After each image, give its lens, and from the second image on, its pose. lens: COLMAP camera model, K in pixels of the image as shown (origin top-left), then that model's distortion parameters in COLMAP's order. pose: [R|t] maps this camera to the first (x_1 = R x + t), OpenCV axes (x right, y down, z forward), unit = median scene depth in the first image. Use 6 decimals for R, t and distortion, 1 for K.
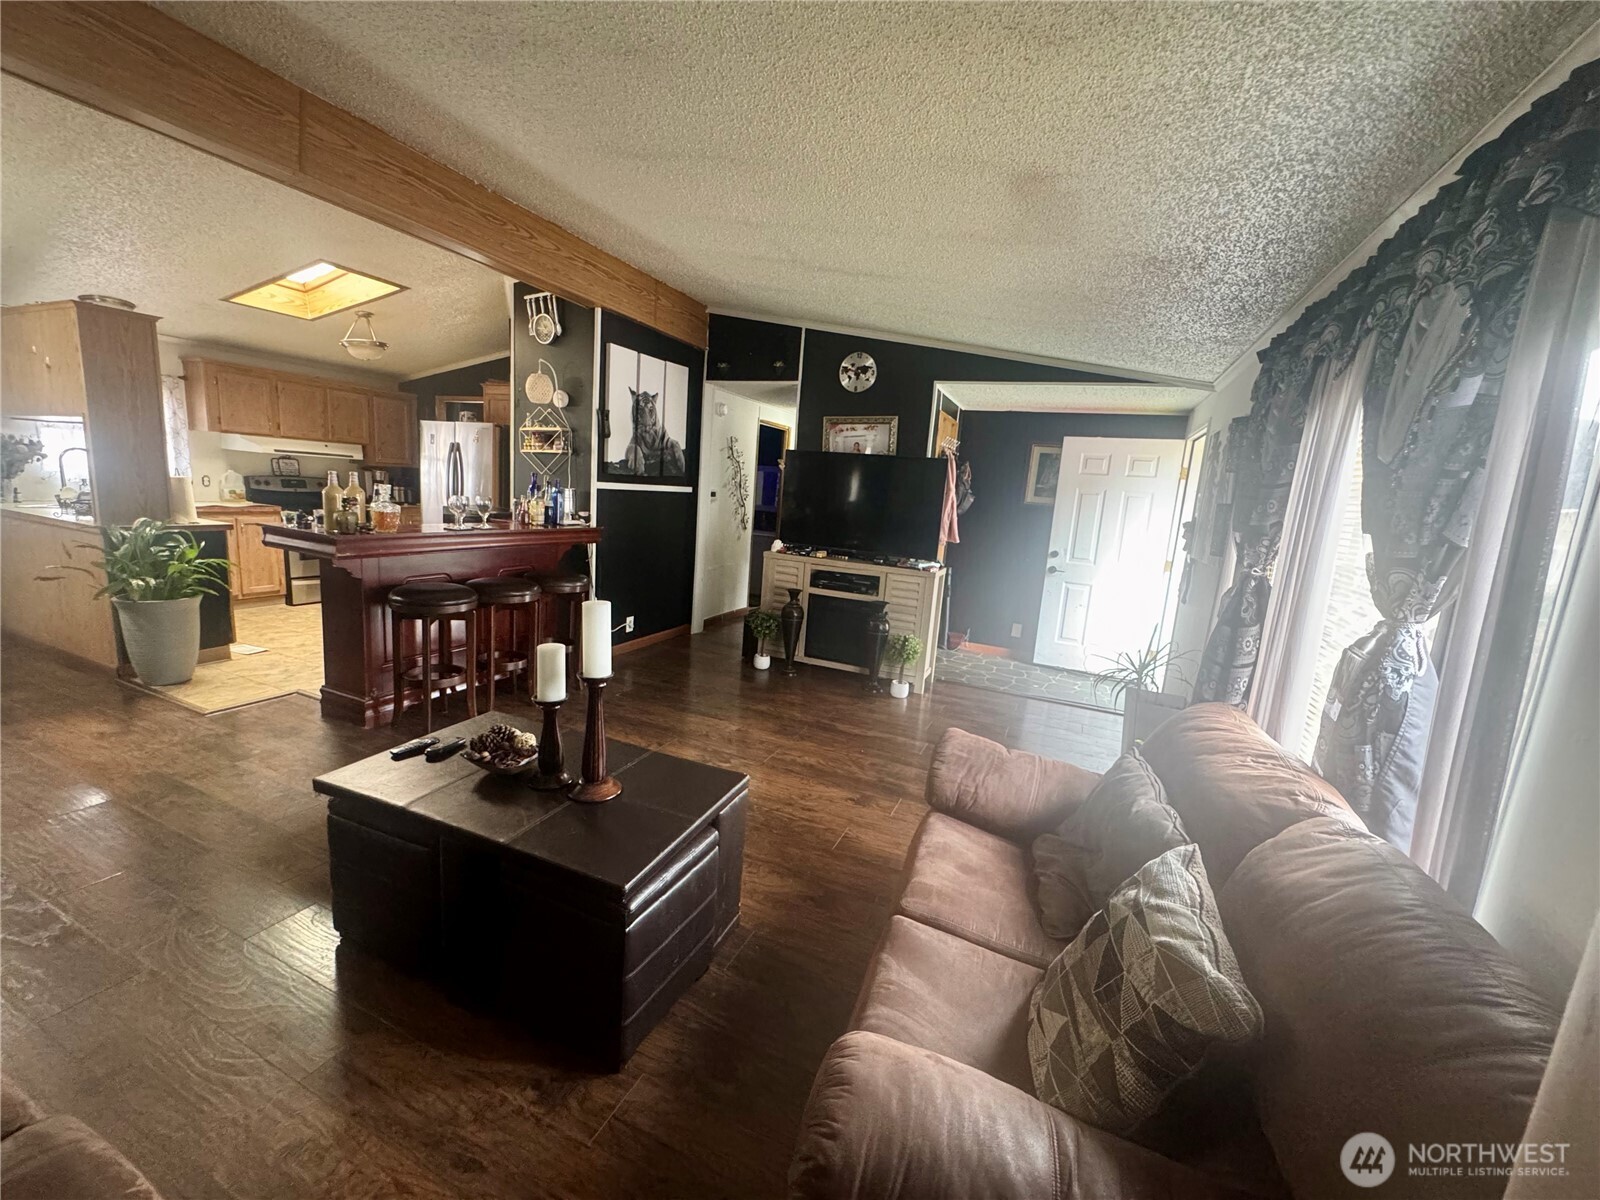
lens RADIAL K [[640.8, 0, 800.8], [0, 640.8, 600.4], [0, 0, 1]] dist [-0.002264, -0.000151]
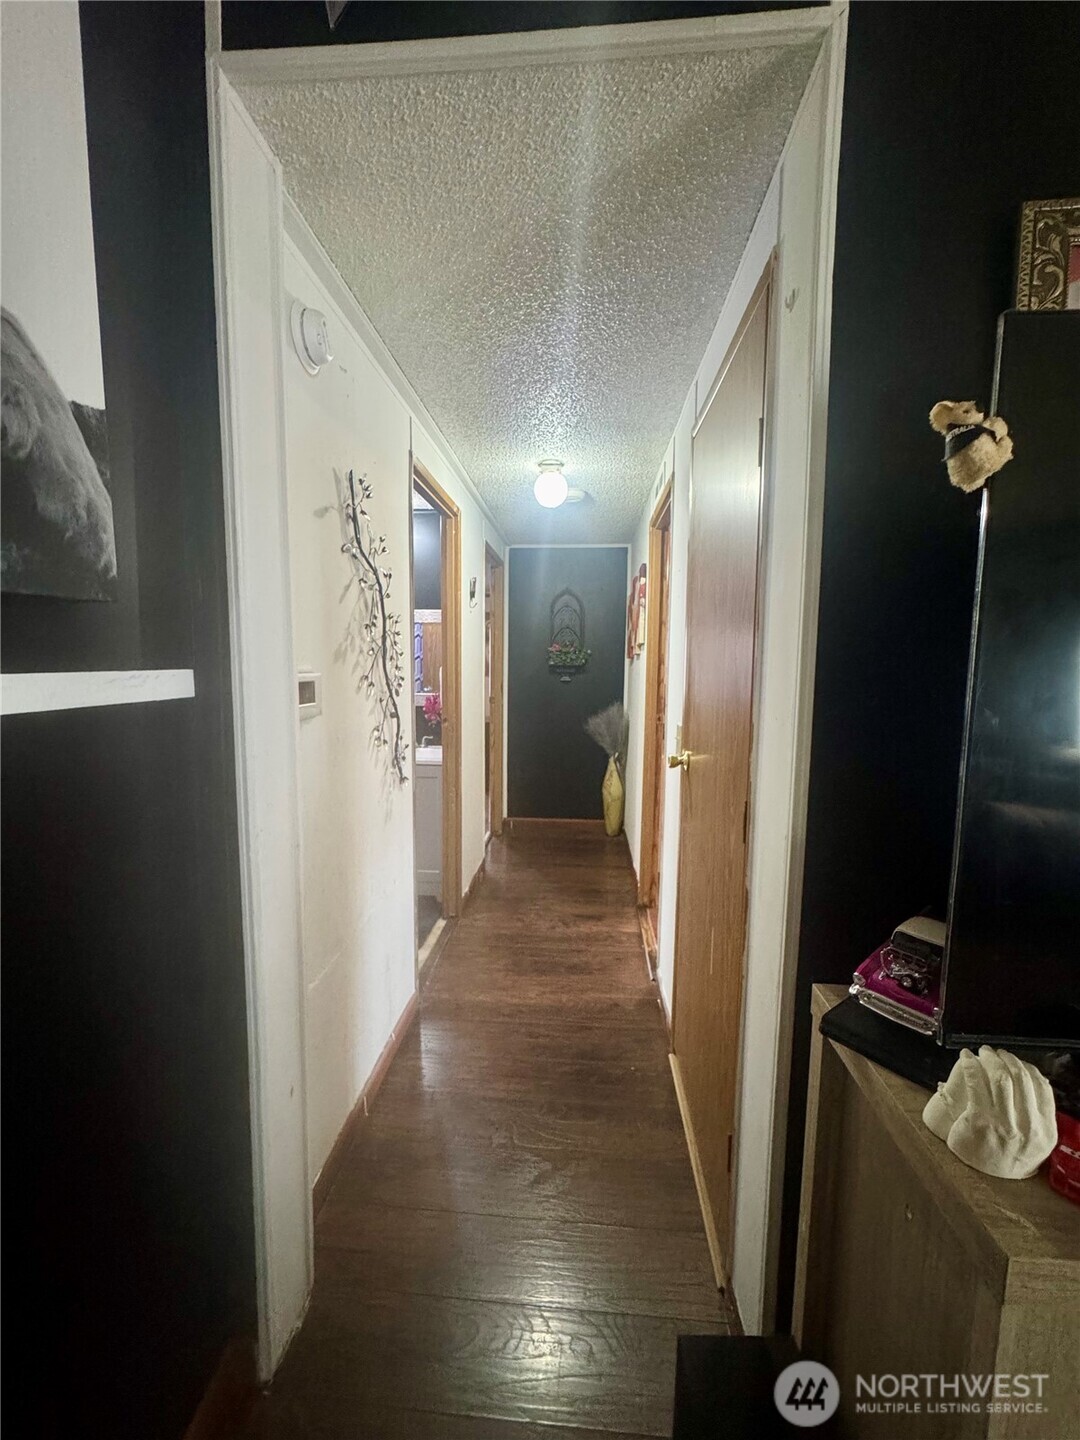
lens RADIAL K [[576.7, 0, 536.7], [0, 576.7, 719.2], [0, 0, 1]] dist [-0.002264, -0.000151]
pose [[0.944915, -0.094945, 0.313242, -0.162198], [0.112182, 0.992982, -0.037429, -0.181258], [-0.307490, 0.070507, 0.948936, 1.016476]]
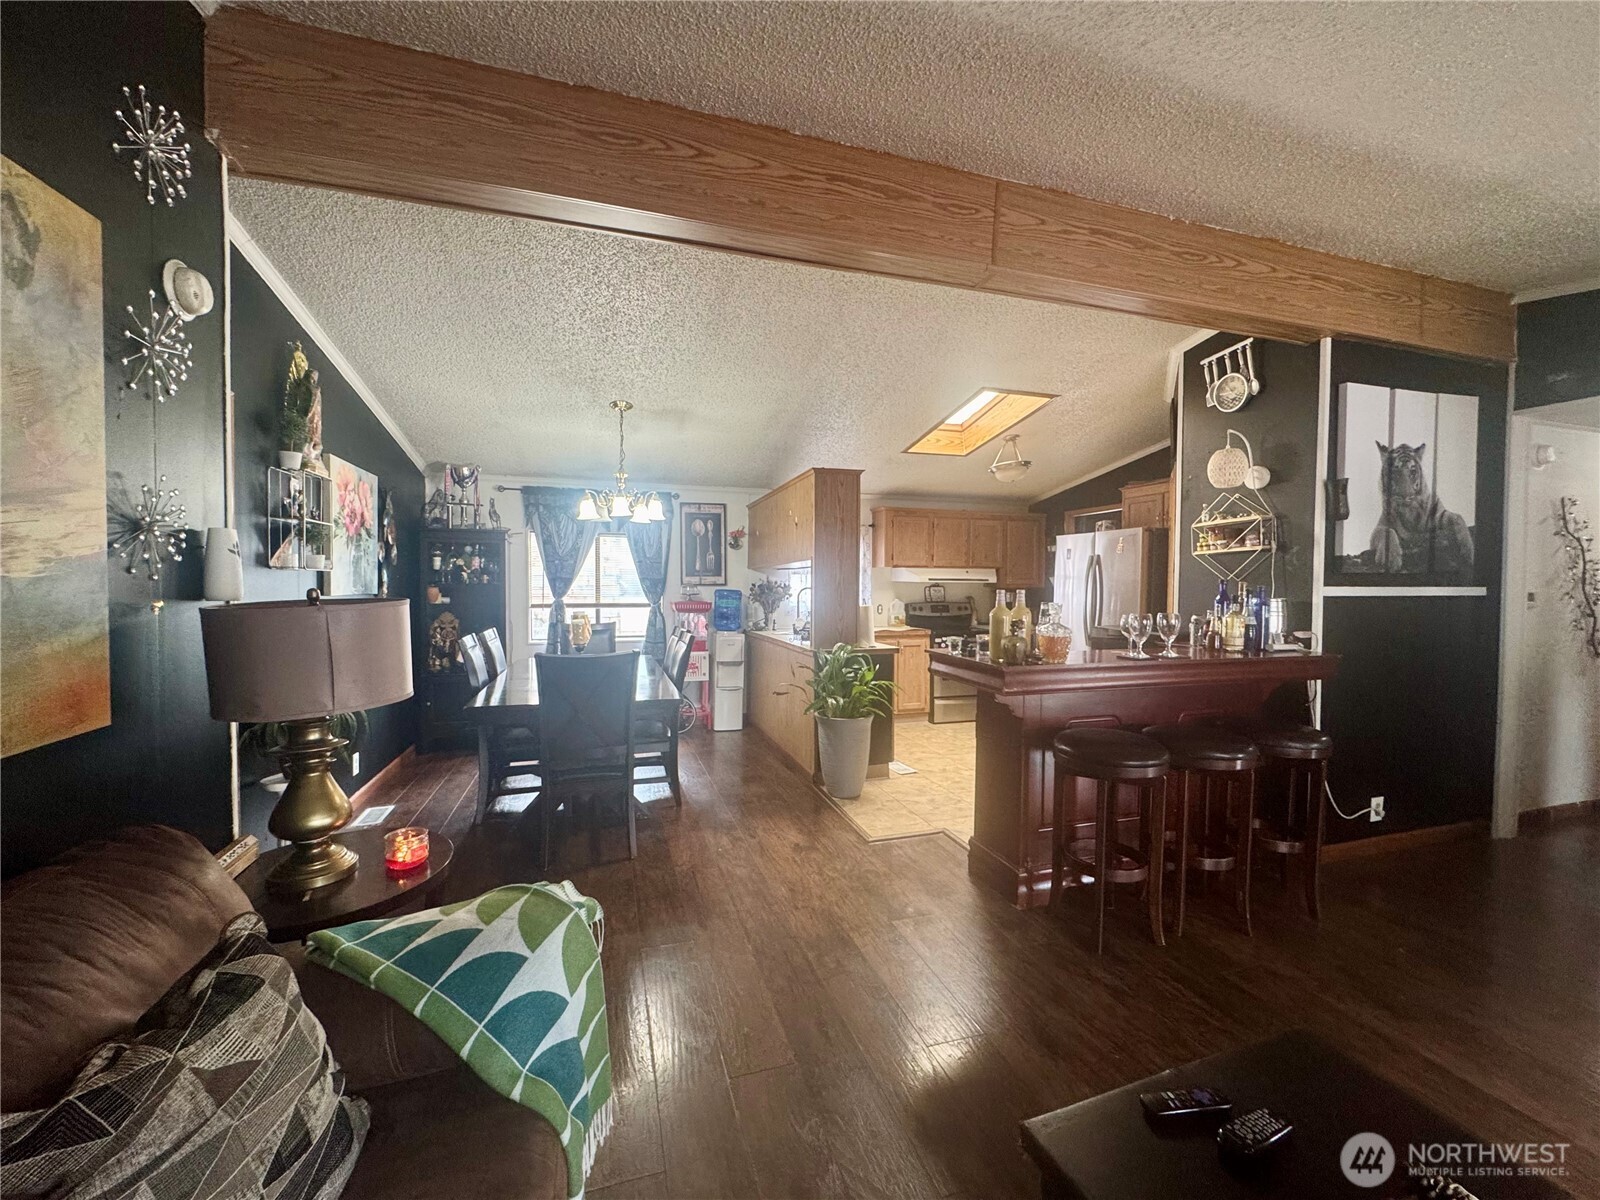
lens RADIAL K [[640.8, 0, 798.9], [0, 640.8, 598.5], [0, 0, 1]] dist [-0.002264, -0.000151]
pose [[0.653866, -0.053173, -0.754740, -0.173951], [-0.087236, 0.985577, -0.145012, -0.028632], [0.751565, 0.160659, 0.639796, 0.166583]]
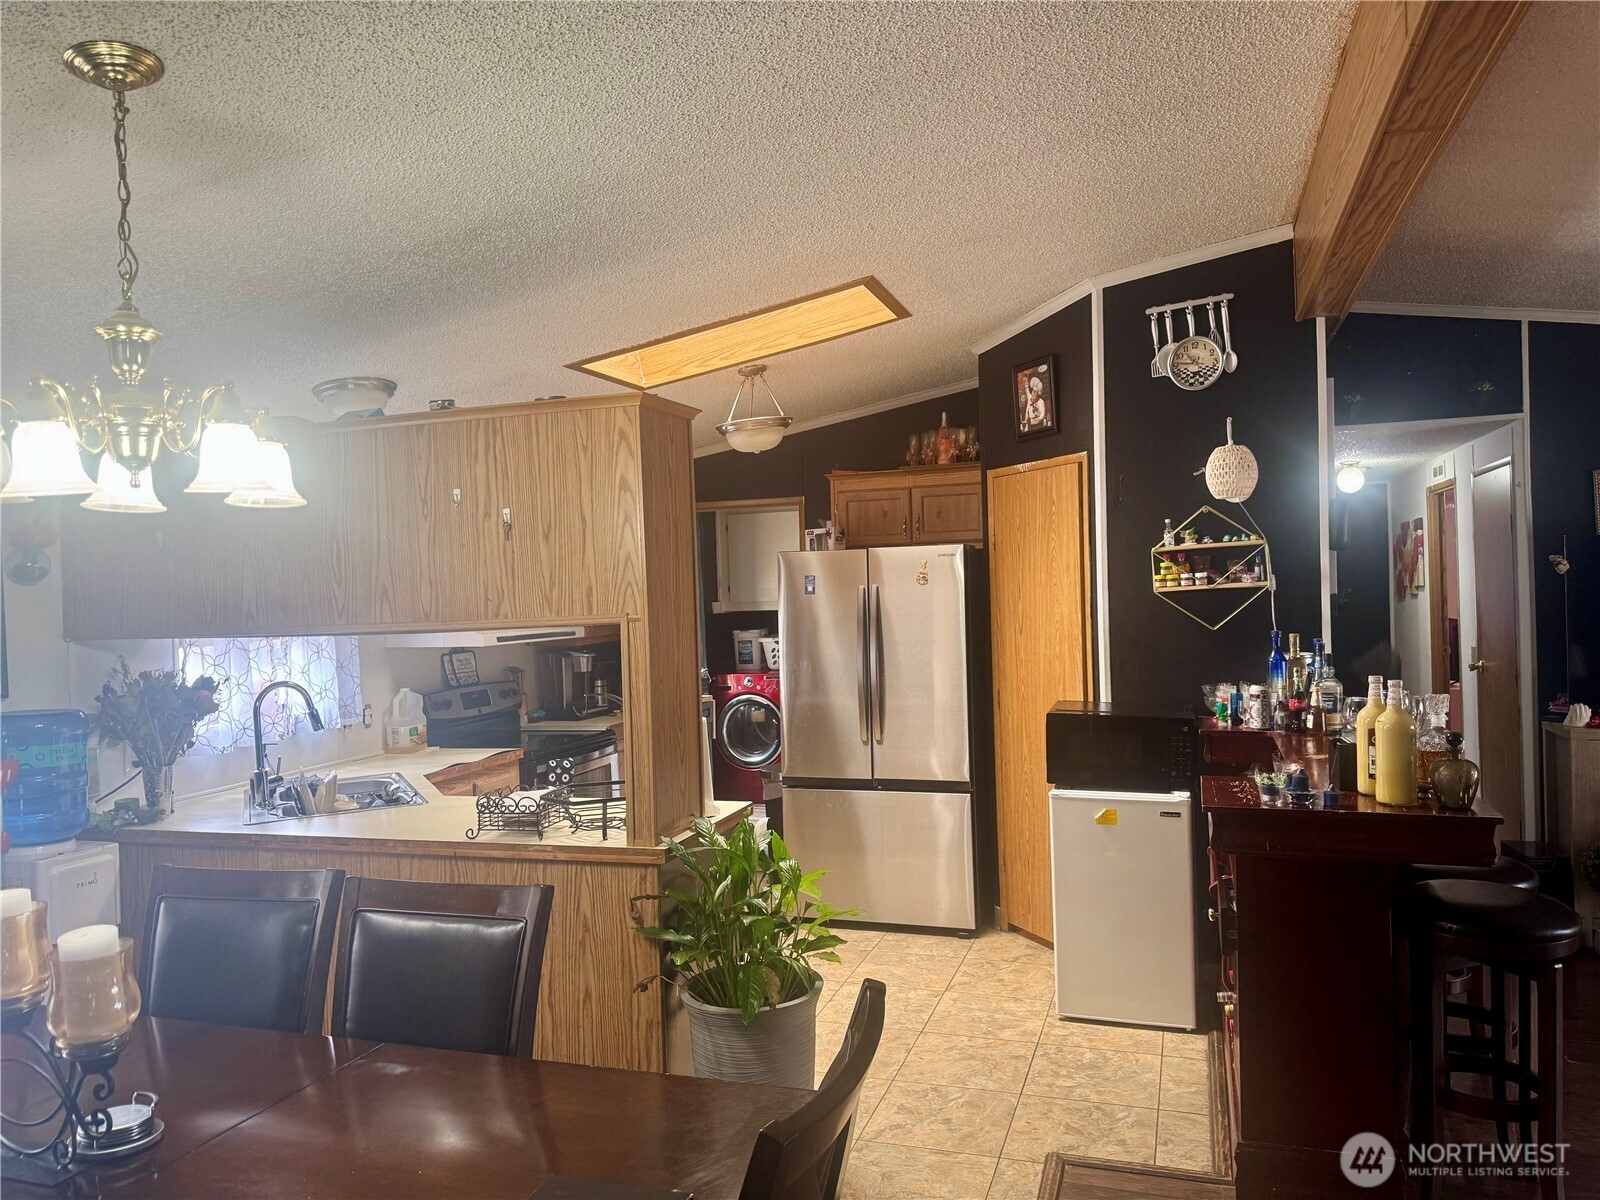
lens RADIAL K [[1121.3, 0, 805.4], [0, 1121.3, 606.3], [0, 0, 1]] dist [0.031546, -0.027136]
pose [[0.990616, -0.108319, 0.083346, -0.813534], [0.119912, 0.981430, -0.149718, -0.121592], [-0.065581, 0.158308, 0.985210, 0.124233]]
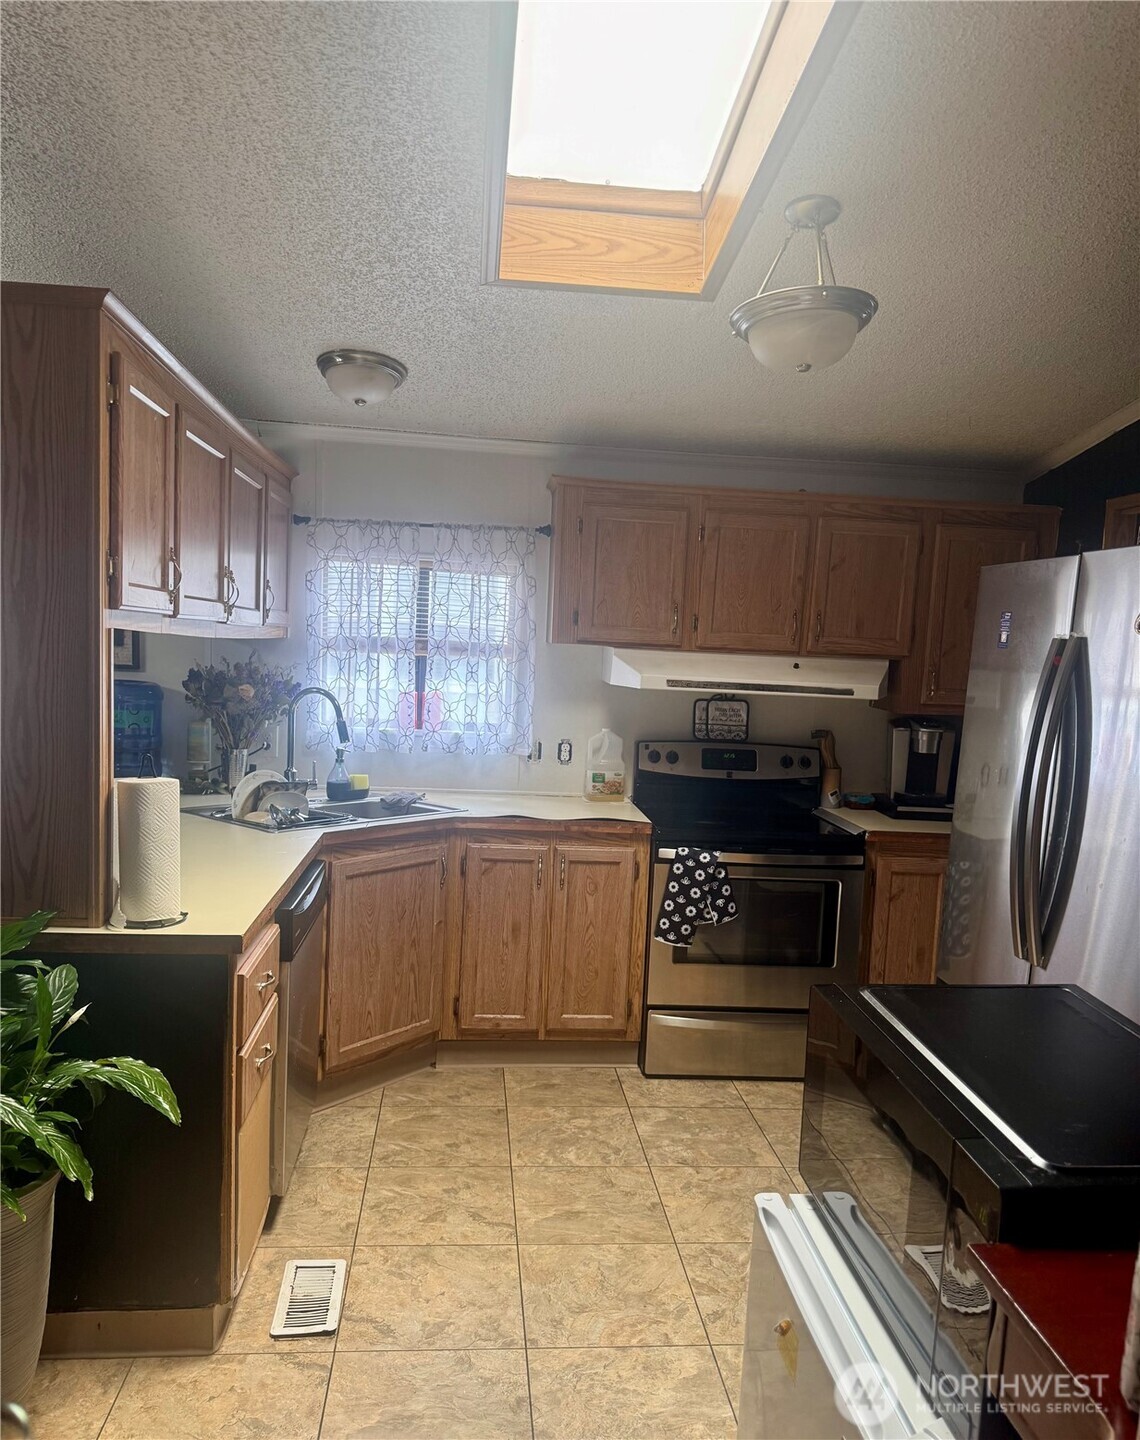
lens RADIAL K [[1093.3, 0, 580.7], [0, 1093.3, 763.9], [0, 0, 1]] dist [0.101426, -0.026238]
pose [[0.500048, 0.048112, -0.864660, -0.318224], [-0.164823, 0.985492, -0.040485, -0.184027], [0.850168, 0.162760, 0.500724, 0.772894]]
